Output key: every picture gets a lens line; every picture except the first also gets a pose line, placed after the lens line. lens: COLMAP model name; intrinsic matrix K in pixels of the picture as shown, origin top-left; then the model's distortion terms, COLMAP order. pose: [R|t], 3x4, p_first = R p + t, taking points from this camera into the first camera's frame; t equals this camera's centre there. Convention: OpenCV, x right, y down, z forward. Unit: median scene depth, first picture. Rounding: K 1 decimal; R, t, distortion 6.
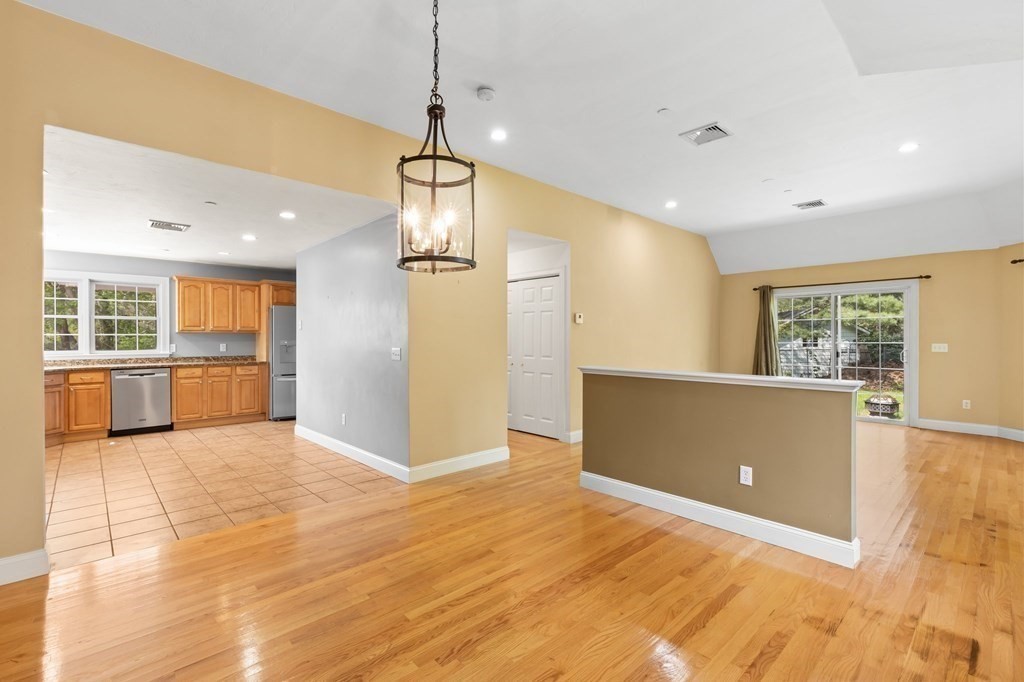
lens RADIAL K [[459.0, 0, 514.9], [0, 459.0, 340.4], [0, 0, 1]] dist [0.001146, 0.000182]
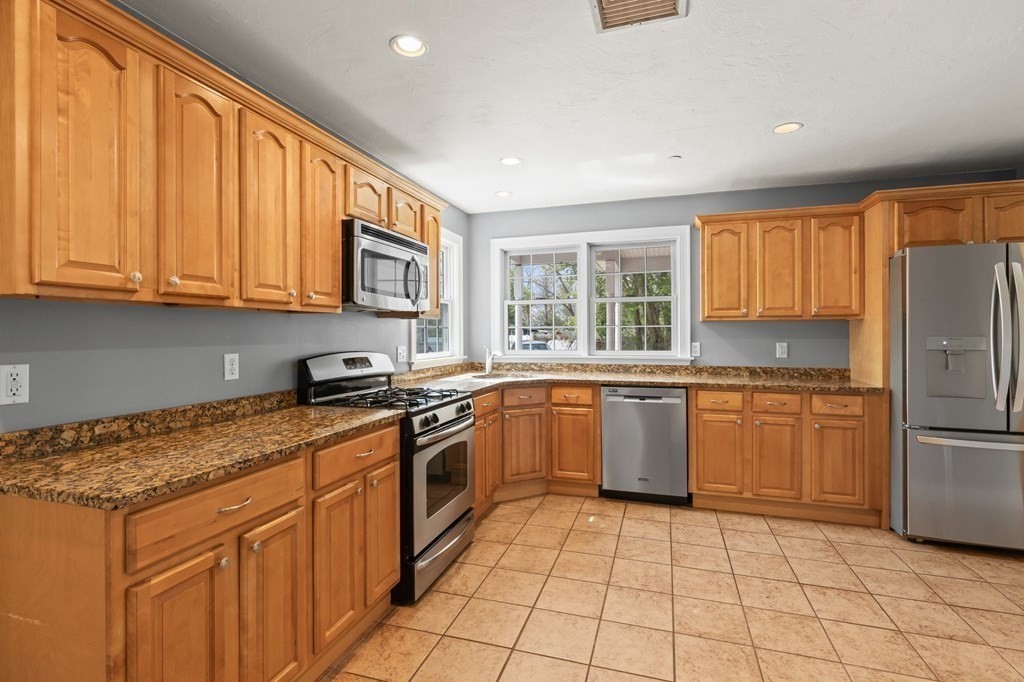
lens RADIAL K [[477.9, 0, 514.3], [0, 477.9, 330.6], [0, 0, 1]] dist [-0.001791, -0.000321]
pose [[0.493565, -0.002560, -0.869705, -0.363434], [-0.001986, 0.999990, -0.004071, -0.003524], [0.869706, 0.003737, 0.493555, 0.545375]]
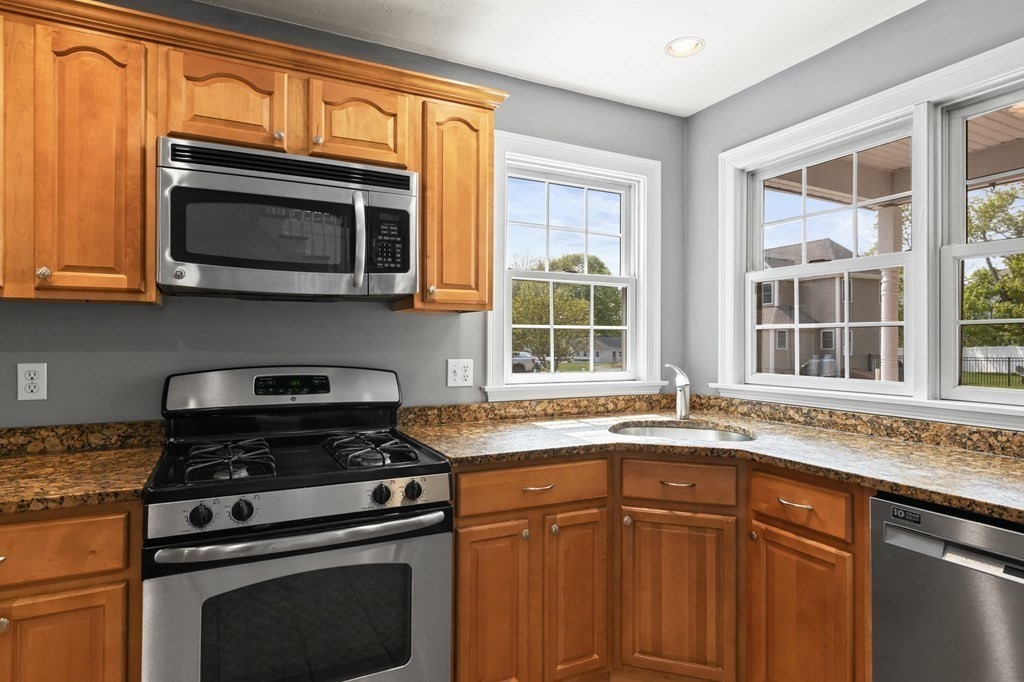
lens RADIAL K [[569.2, 0, 511.9], [0, 569.2, 335.3], [0, 0, 1]] dist [0.004543, 0.000247]
pose [[-0.282325, -0.004116, -0.959310, -0.540134], [-0.006976, 0.999973, -0.002237, -0.003227], [0.959294, 0.006061, -0.282346, 0.835890]]
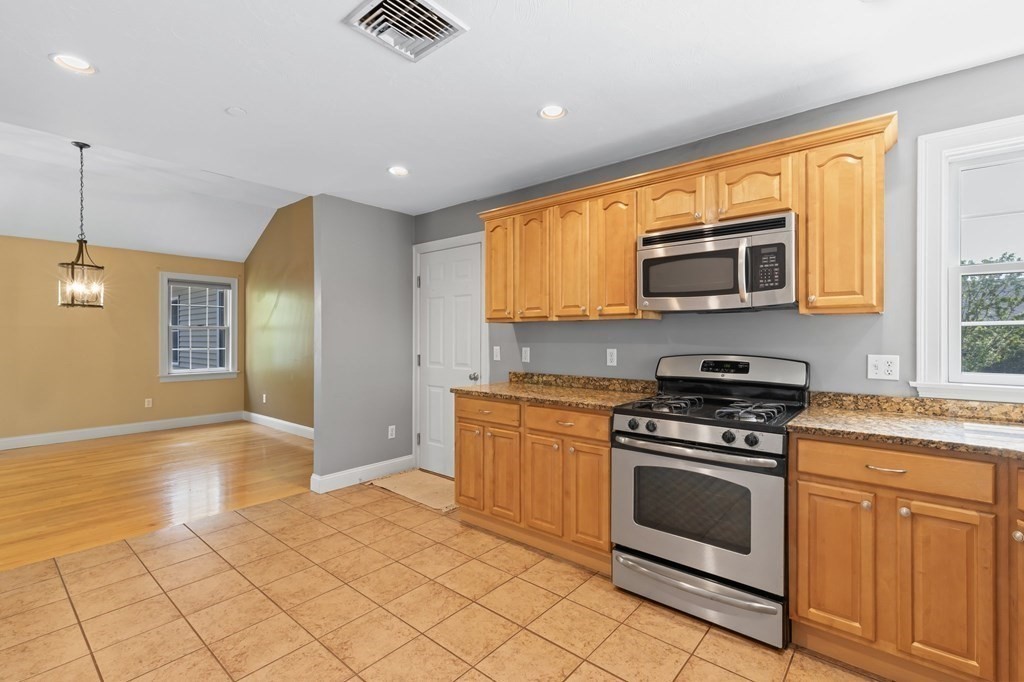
lens RADIAL K [[463.2, 0, 511.4], [0, 463.2, 333.0], [0, 0, 1]] dist [0.001175, -0.000608]
pose [[-0.993429, 0.002682, -0.114423, -0.579588], [0.003098, 0.999989, -0.003462, -0.003892], [0.114412, -0.003794, -0.993426, 1.003409]]
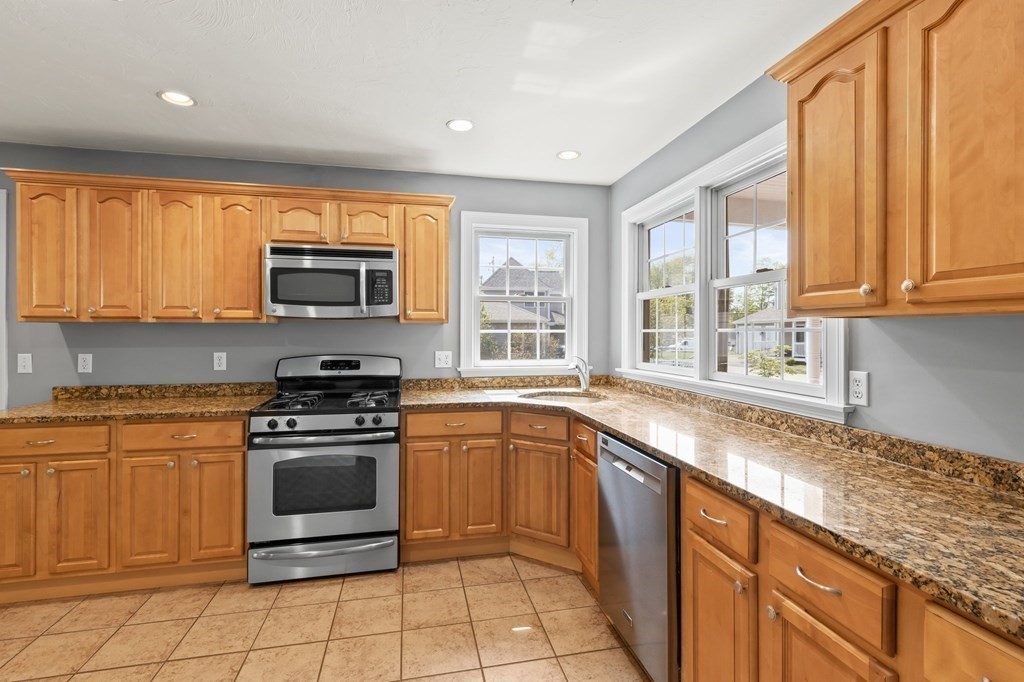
lens RADIAL K [[480.2, 0, 512.0], [0, 480.2, 329.0], [0, 0, 1]] dist [0.004686, -0.000160]
pose [[-0.510108, 0.000317, -0.860110, -0.475579], [-0.001511, 0.999998, 0.001264, -0.013264], [0.860109, 0.001945, -0.510107, 1.030024]]
